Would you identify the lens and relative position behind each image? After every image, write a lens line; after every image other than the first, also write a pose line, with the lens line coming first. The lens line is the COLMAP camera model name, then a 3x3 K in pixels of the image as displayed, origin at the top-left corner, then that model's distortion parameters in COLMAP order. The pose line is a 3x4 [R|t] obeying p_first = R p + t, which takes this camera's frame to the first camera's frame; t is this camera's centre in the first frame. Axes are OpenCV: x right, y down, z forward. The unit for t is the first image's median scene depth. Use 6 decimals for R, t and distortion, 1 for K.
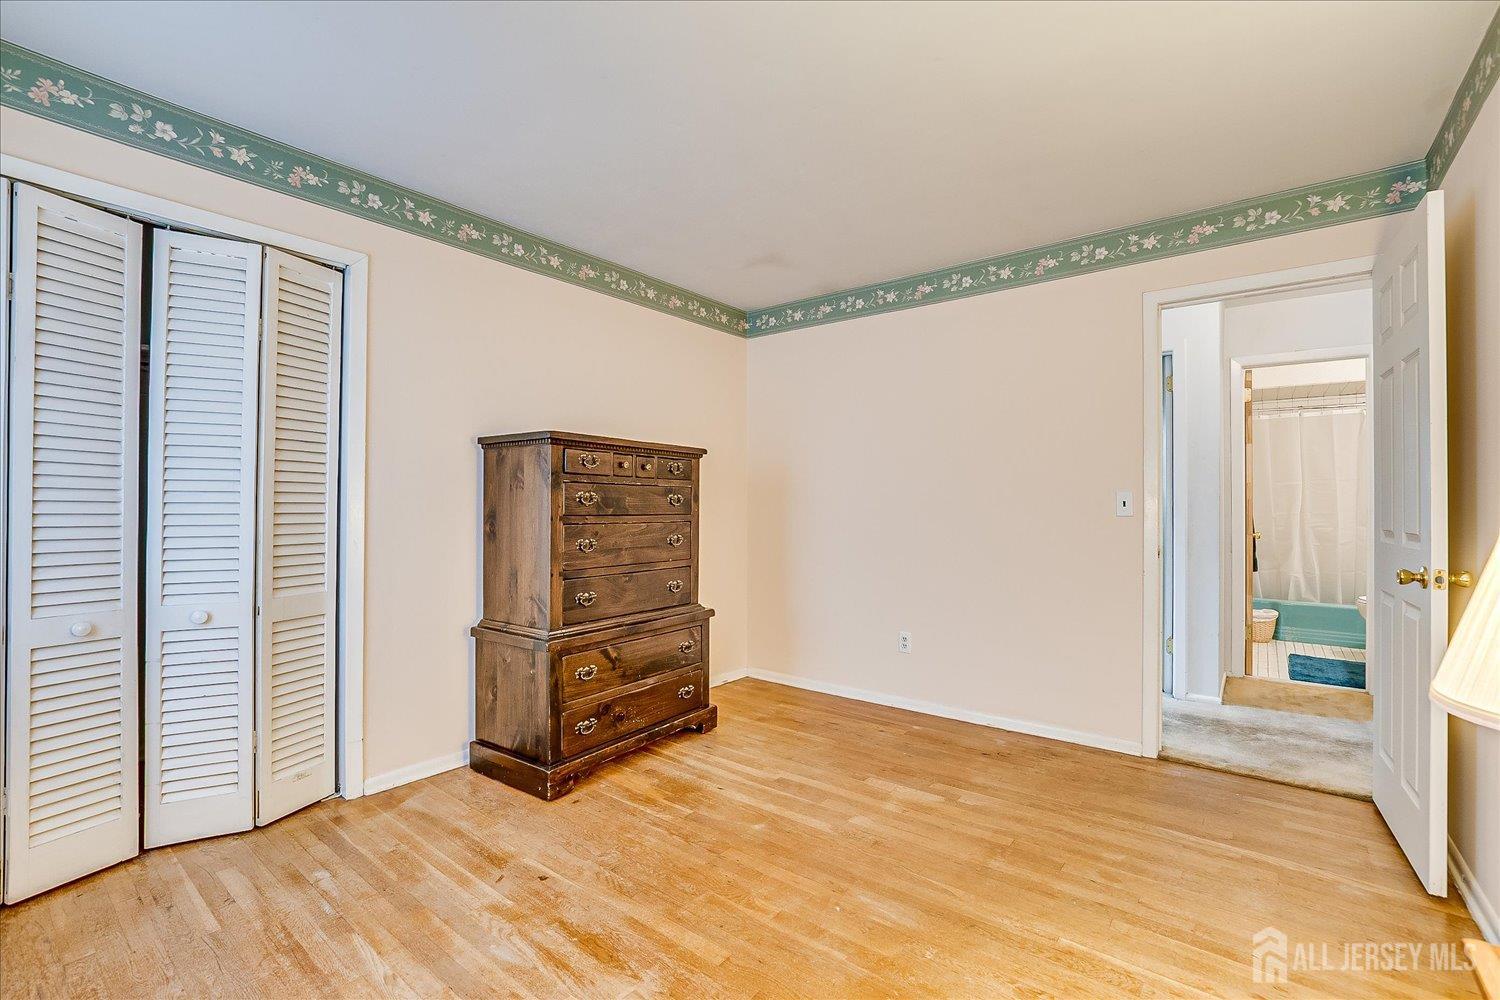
lens RADIAL K [[655.5, 0, 743.7], [0, 655.5, 504.2], [0, 0, 1]] dist [-0.026497, 0.005674]
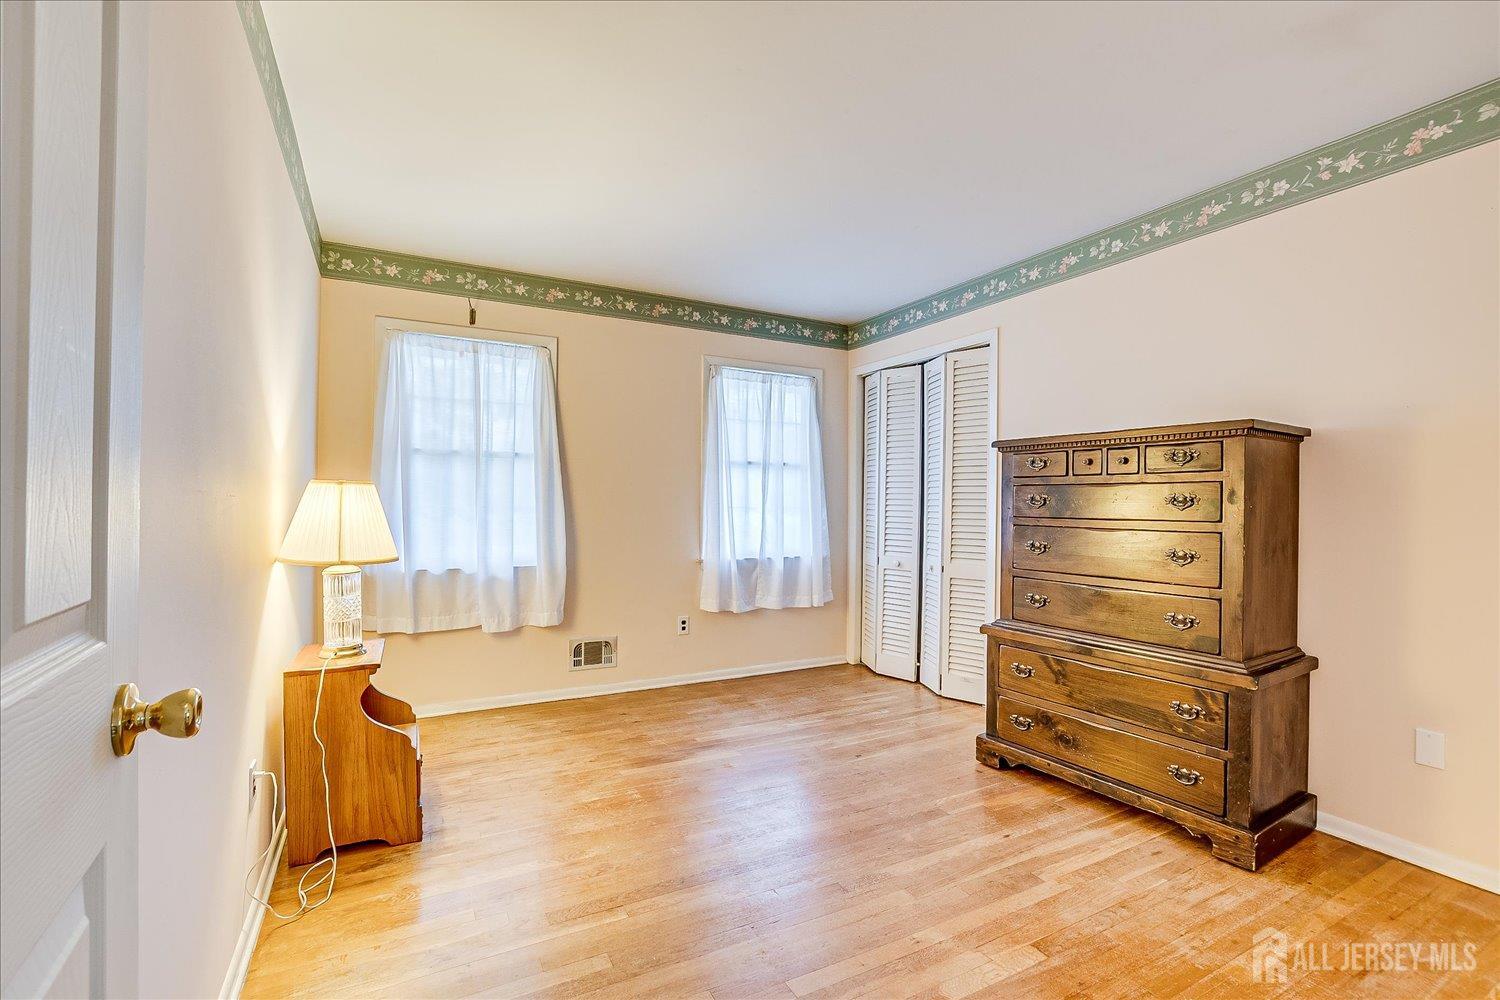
lens RADIAL K [[655.5, 0, 743.7], [0, 655.5, 504.2], [0, 0, 1]] dist [-0.026497, 0.005674]
pose [[-0.391156, -0.006935, -0.920298, 0.881030], [-0.007353, 0.999963, -0.004410, 0.004863], [0.920295, 0.005041, -0.391192, 1.003238]]
